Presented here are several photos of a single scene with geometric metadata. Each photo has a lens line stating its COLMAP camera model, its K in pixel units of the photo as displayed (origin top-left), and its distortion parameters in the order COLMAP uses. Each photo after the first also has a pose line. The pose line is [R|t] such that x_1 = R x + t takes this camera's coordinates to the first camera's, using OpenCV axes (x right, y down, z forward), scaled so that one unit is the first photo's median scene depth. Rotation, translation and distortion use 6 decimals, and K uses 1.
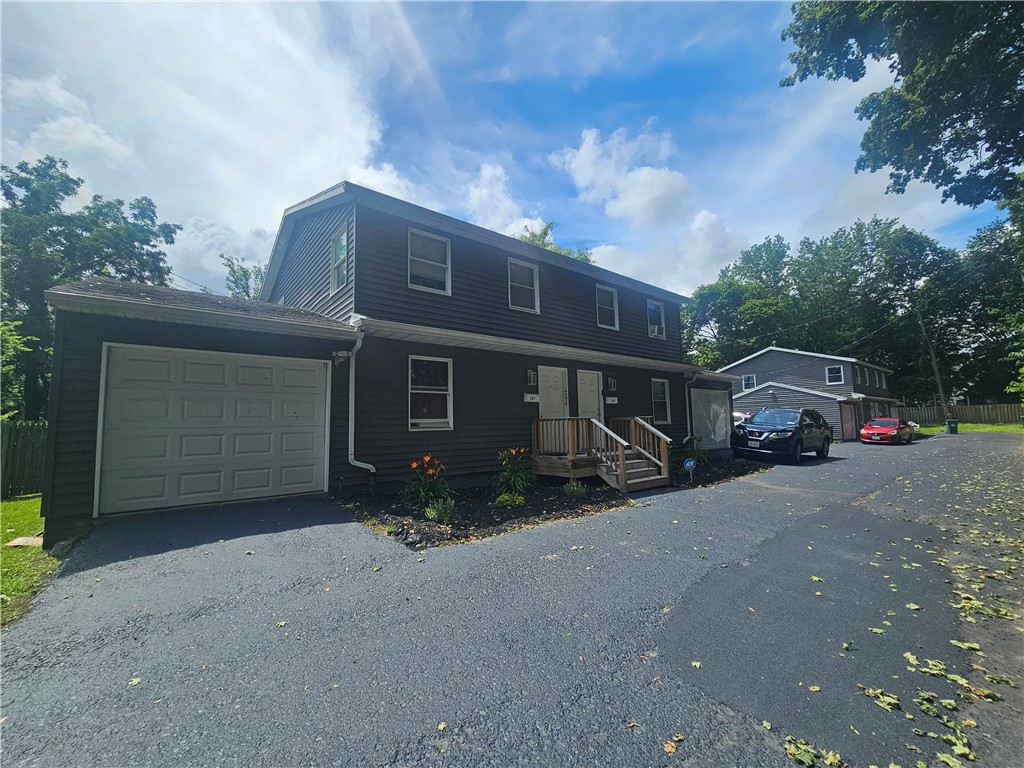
lens RADIAL K [[419.8, 0, 497.5], [0, 419.8, 388.2], [0, 0, 1]] dist [0.000876, -0.000785]
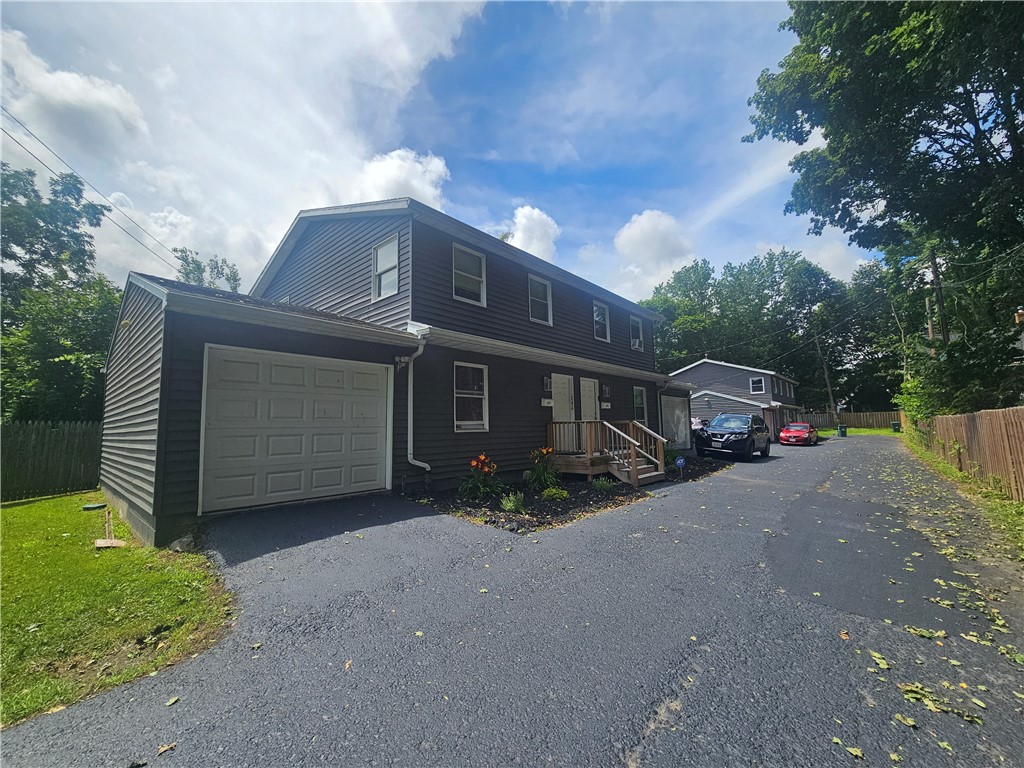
lens RADIAL K [[419.8, 0, 497.5], [0, 419.8, 388.2], [0, 0, 1]] dist [0.000876, -0.000785]
pose [[0.987556, 0.016813, 0.156365, -0.161841], [-0.015212, 0.999819, -0.011428, 0.000114], [-0.156529, 0.008907, 0.987633, -0.045686]]
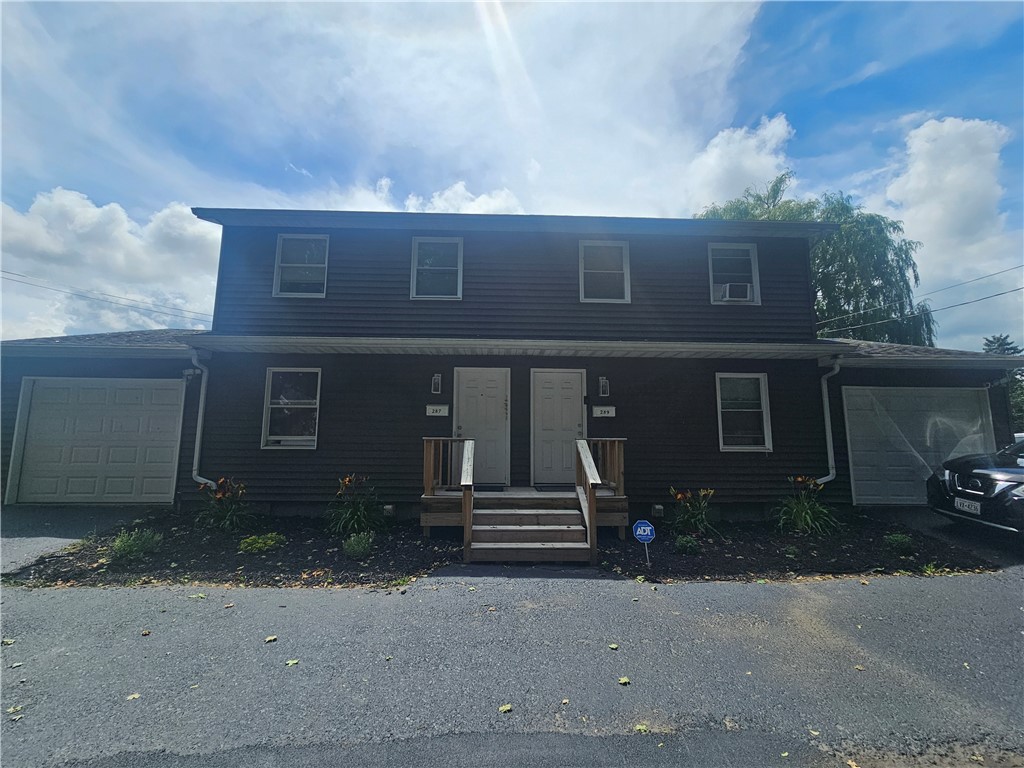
lens RADIAL K [[401.2, 0, 511.1], [0, 401.2, 398.9], [0, 0, 1]] dist [0.000805, -0.000077]
pose [[0.802102, -0.043678, -0.595587, 0.458872], [0.029455, 0.999001, -0.033594, 0.022403], [0.596460, 0.009403, 0.802588, 0.366765]]
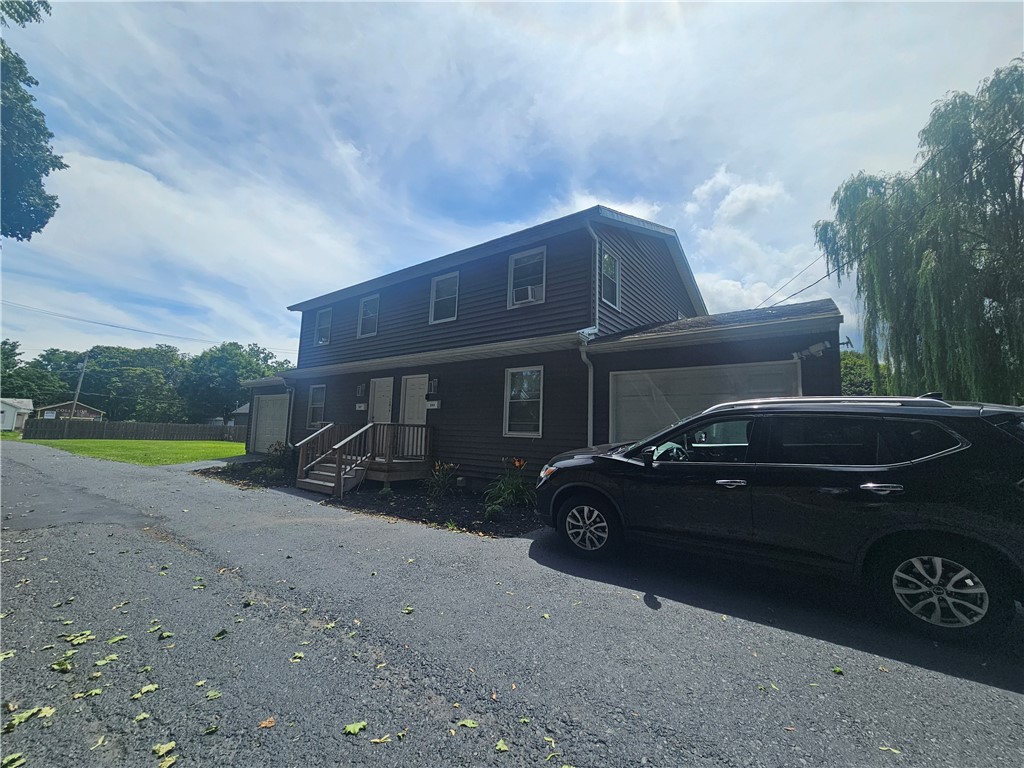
lens RADIAL K [[419.8, 0, 497.5], [0, 419.8, 388.2], [0, 0, 1]] dist [0.000876, -0.000785]
pose [[0.243177, -0.073354, -0.967204, 1.005018], [0.050107, 0.996755, -0.062997, 0.048721], [0.968687, -0.033144, 0.246063, 0.798951]]
